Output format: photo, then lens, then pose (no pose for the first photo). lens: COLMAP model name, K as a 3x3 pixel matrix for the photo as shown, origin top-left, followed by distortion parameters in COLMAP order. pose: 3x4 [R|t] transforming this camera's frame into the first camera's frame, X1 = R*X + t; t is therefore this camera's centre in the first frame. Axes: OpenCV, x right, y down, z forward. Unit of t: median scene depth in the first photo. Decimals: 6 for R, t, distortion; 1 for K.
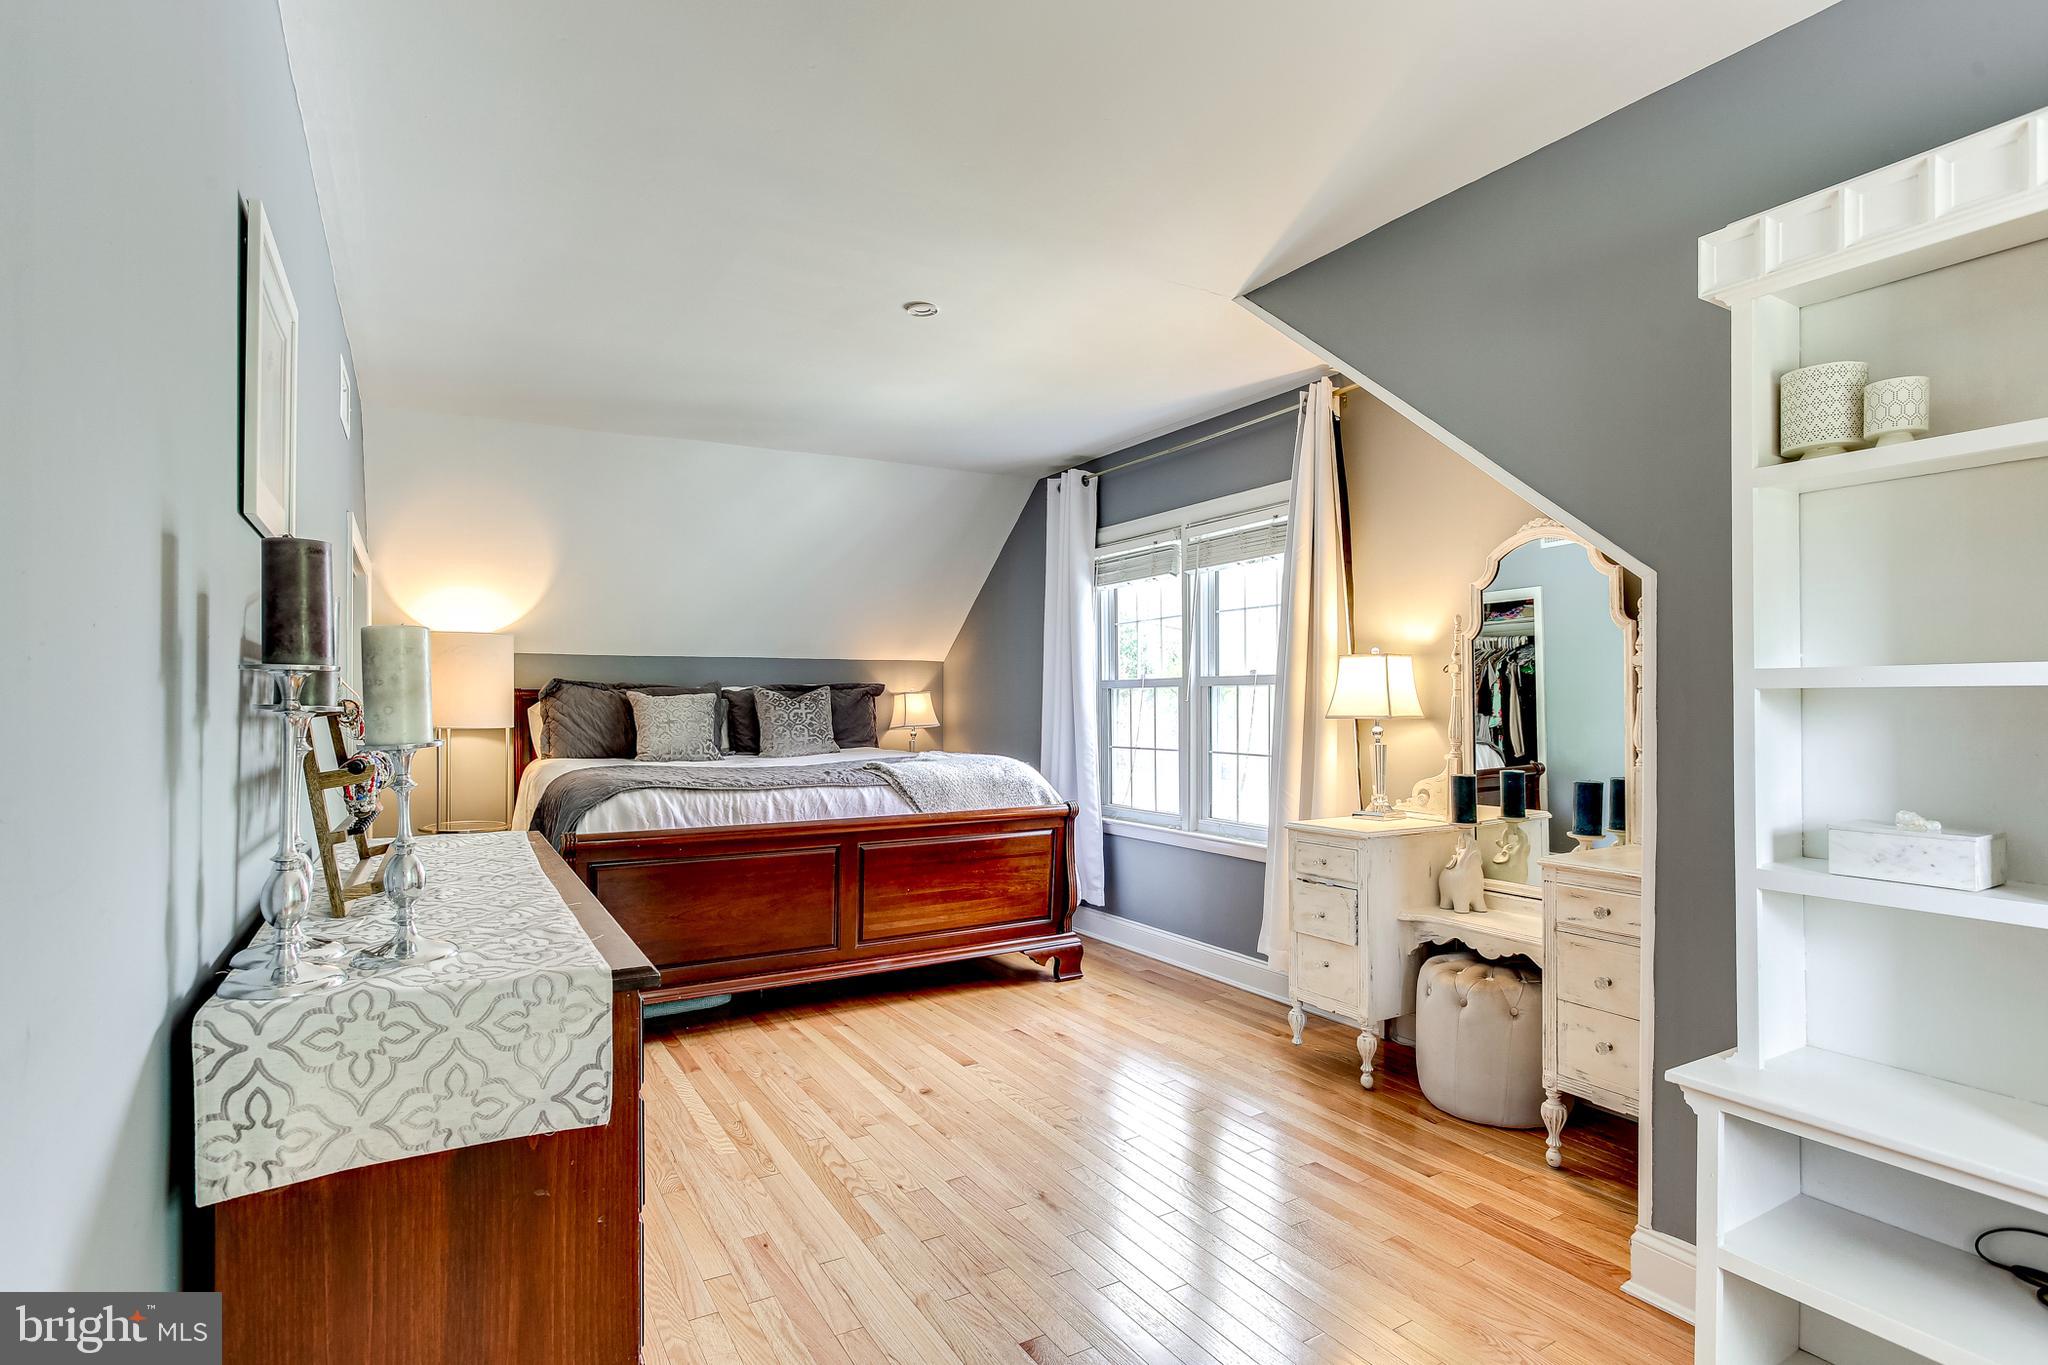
lens RADIAL K [[1025.8, 0, 1028.0], [0, 1025.8, 686.5], [0, 0, 1]] dist [-0.029536, 0.010511]
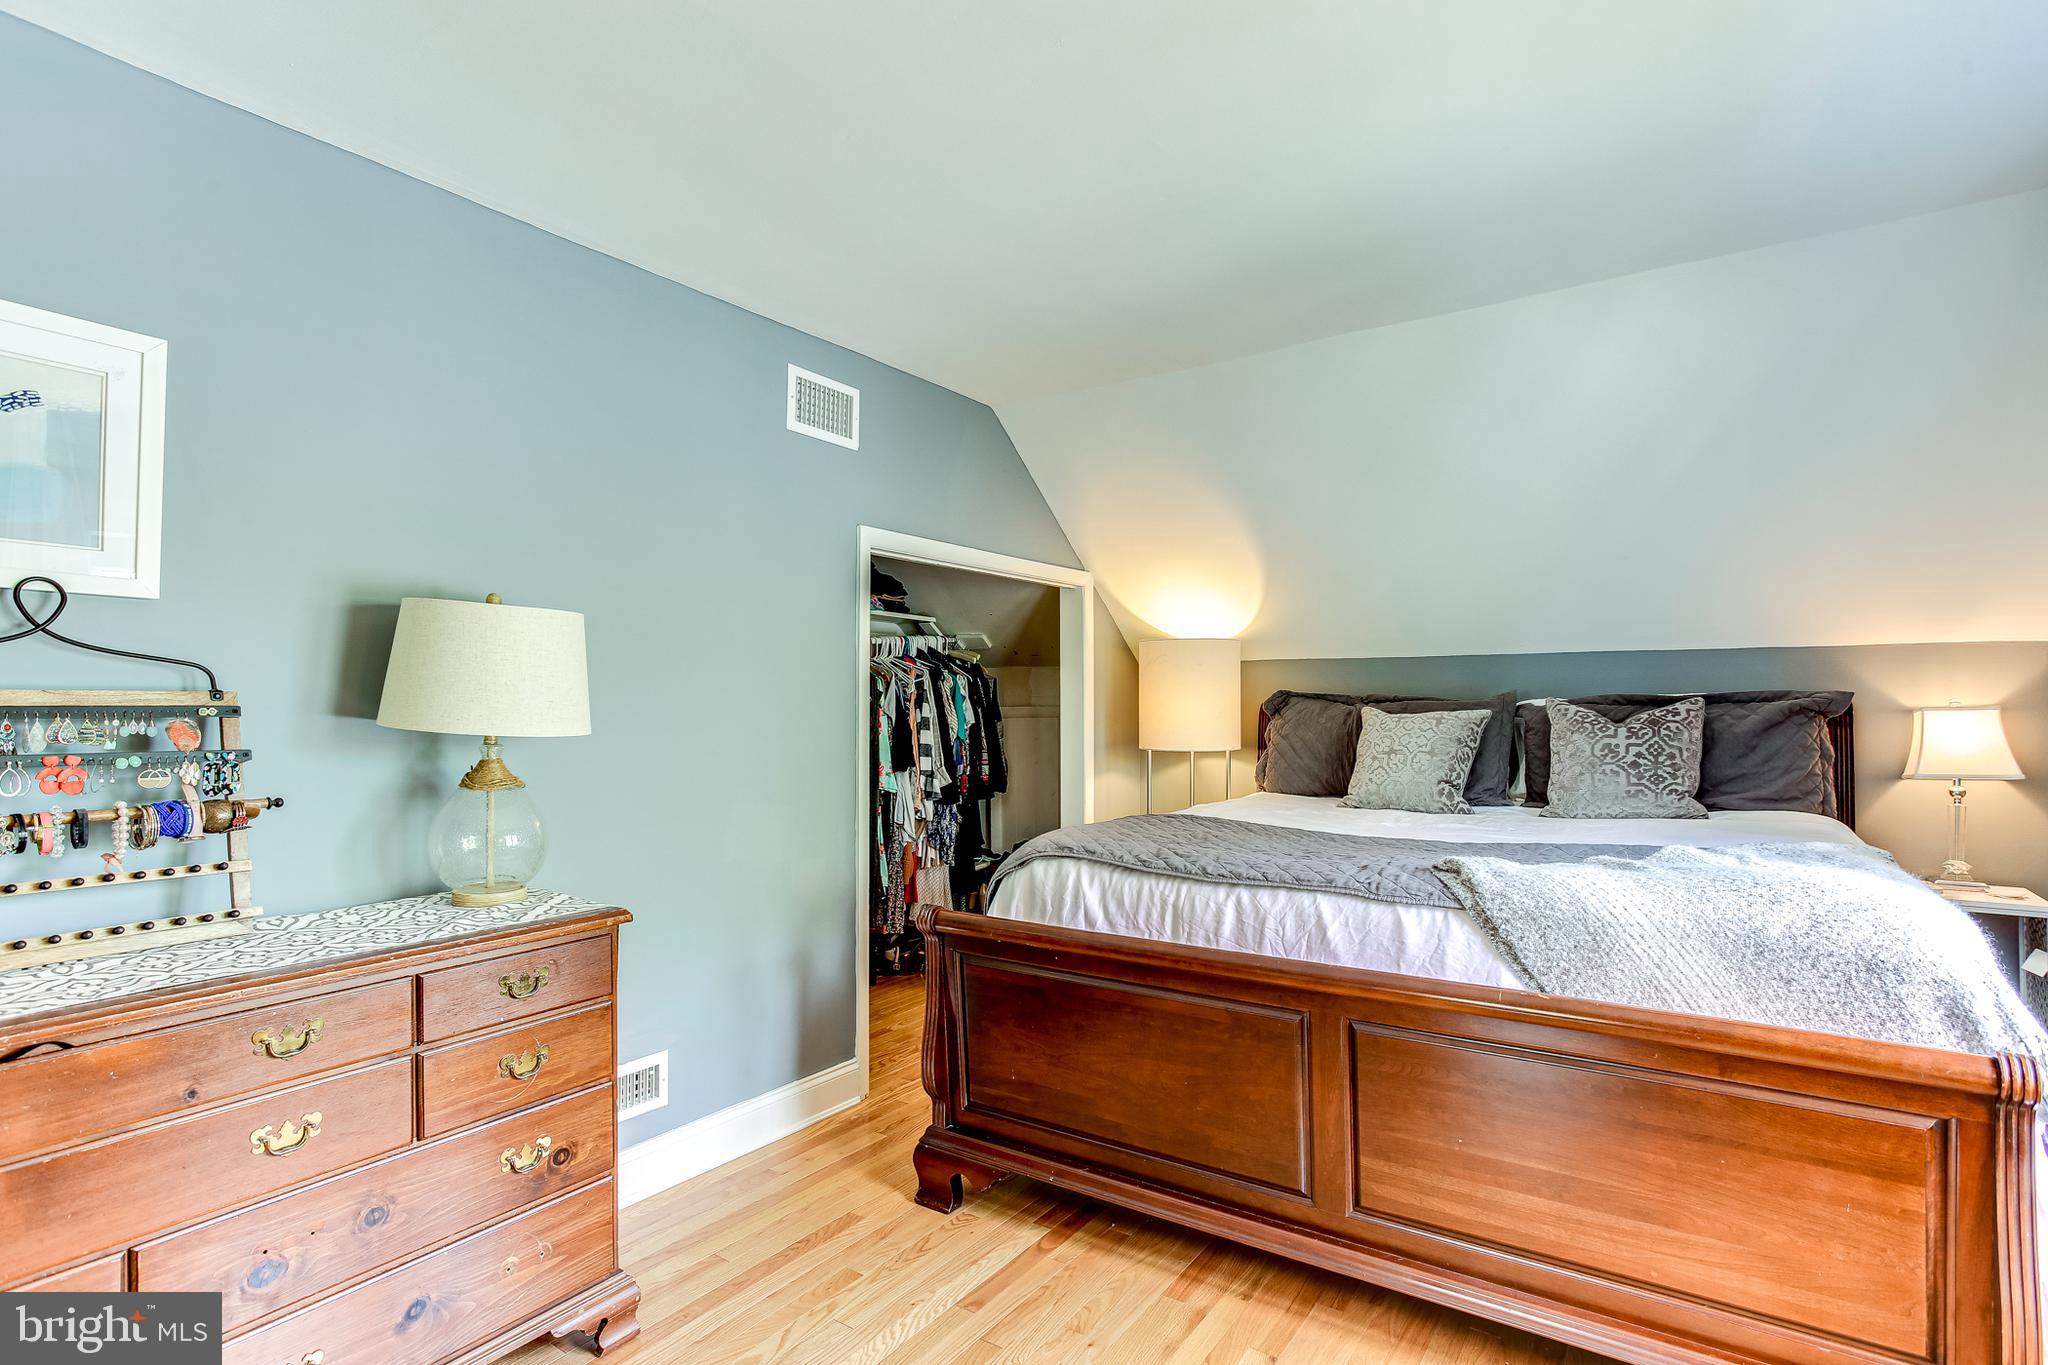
lens RADIAL K [[1025.8, 0, 1014.9], [0, 1025.8, 698.1], [0, 0, 1]] dist [-0.029536, 0.010511]
pose [[0.419653, -0.001207, -0.907684, 0.223076], [0.013843, 0.999891, 0.005070, -0.011634], [0.907579, -0.014693, 0.419624, 0.618736]]
